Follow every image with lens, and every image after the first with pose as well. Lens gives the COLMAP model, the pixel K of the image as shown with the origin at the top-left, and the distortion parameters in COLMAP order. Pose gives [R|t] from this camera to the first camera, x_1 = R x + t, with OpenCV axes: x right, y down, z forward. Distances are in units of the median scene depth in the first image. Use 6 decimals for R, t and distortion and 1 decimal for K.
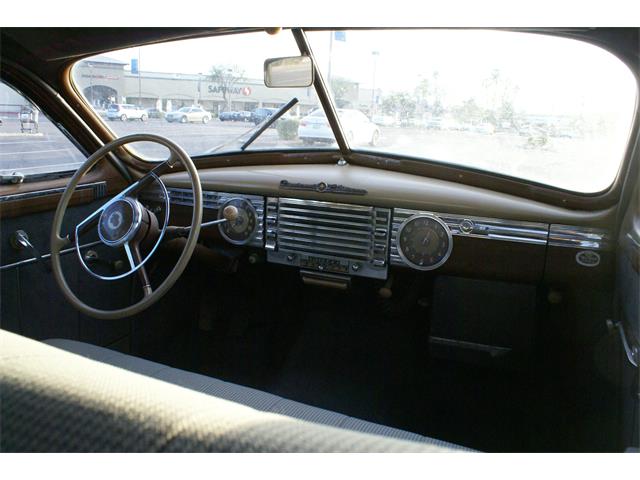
lens RADIAL K [[545.1, 0, 324.7], [0, 545.1, 237.9], [0, 0, 1]] dist [-0.072928, 0.038660]
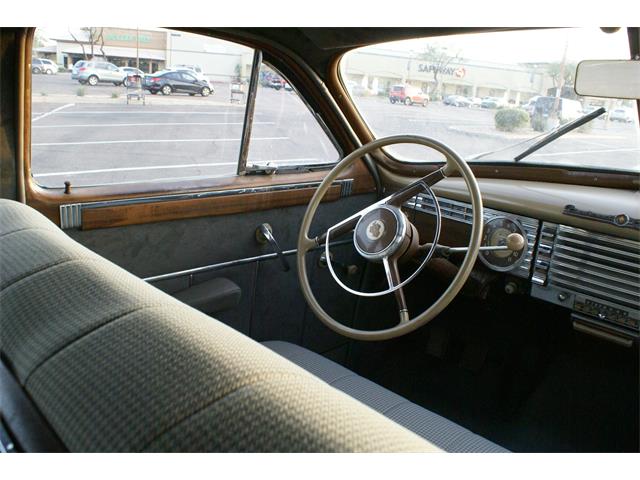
lens RADIAL K [[602.1, 0, 320.9], [0, 602.1, 239.7], [0, 0, 1]] dist [-0.066389, 0.000000]
pose [[0.935534, 0.133385, -0.327085, -0.121292], [-0.129948, 0.990990, 0.032446, -0.031898], [0.328466, 0.012149, 0.944438, 0.018355]]
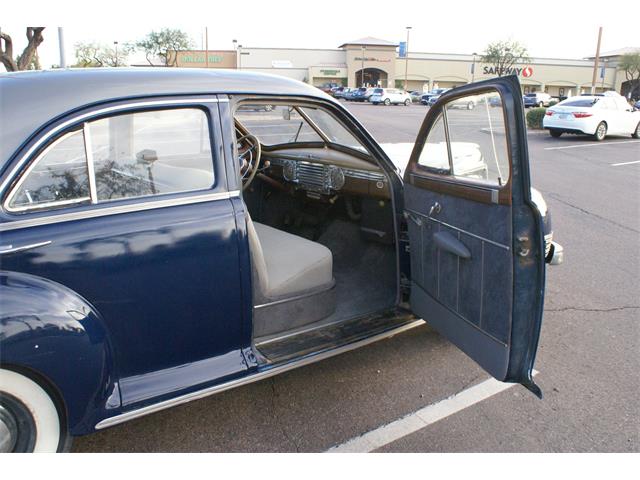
lens RADIAL K [[602.1, 0, 314.5], [0, 602.1, 240.7], [0, 0, 1]] dist [-0.066389, 0.000000]
pose [[0.885622, 0.100075, -0.453495, 1.218265], [-0.094869, 0.994899, 0.034282, 0.181780], [0.454613, 0.012661, 0.890599, -1.361464]]
